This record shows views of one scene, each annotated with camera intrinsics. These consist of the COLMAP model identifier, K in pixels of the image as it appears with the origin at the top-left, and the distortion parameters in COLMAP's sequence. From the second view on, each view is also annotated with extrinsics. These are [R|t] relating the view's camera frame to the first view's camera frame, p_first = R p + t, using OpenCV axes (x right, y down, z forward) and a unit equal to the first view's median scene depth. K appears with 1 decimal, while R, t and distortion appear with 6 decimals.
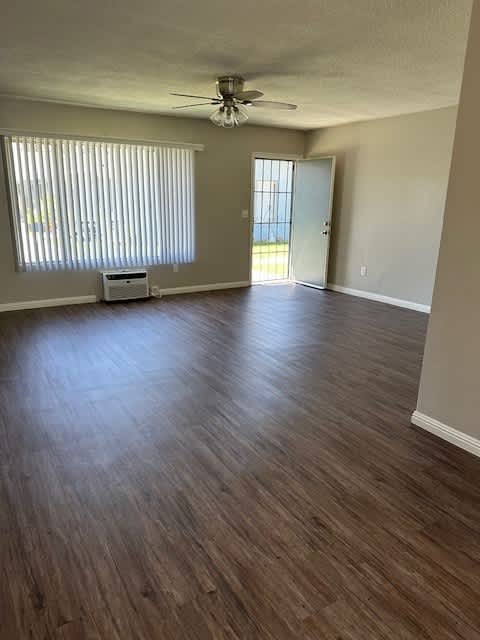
lens RADIAL K [[458.0, 0, 237.5], [0, 458.0, 323.9], [0, 0, 1]] dist [0.059546, -0.067061]
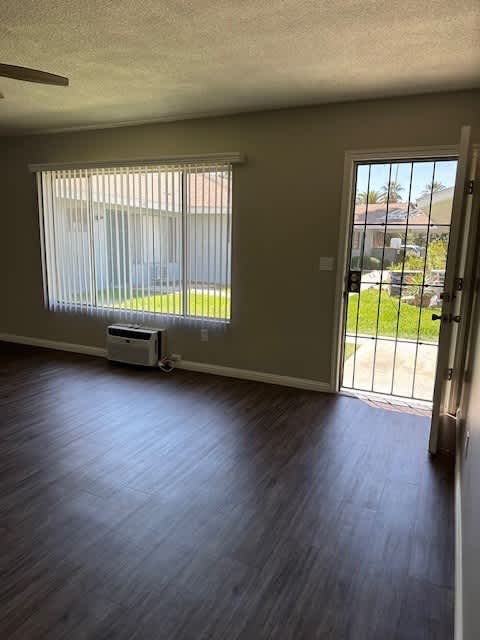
lens RADIAL K [[458.0, 0, 237.5], [0, 458.0, 323.9], [0, 0, 1]] dist [0.059546, -0.067061]
pose [[0.555955, 0.151340, -0.817319, 0.457964], [-0.237347, 0.971251, 0.018395, -0.166347], [0.796605, 0.183762, 0.575892, 0.658453]]
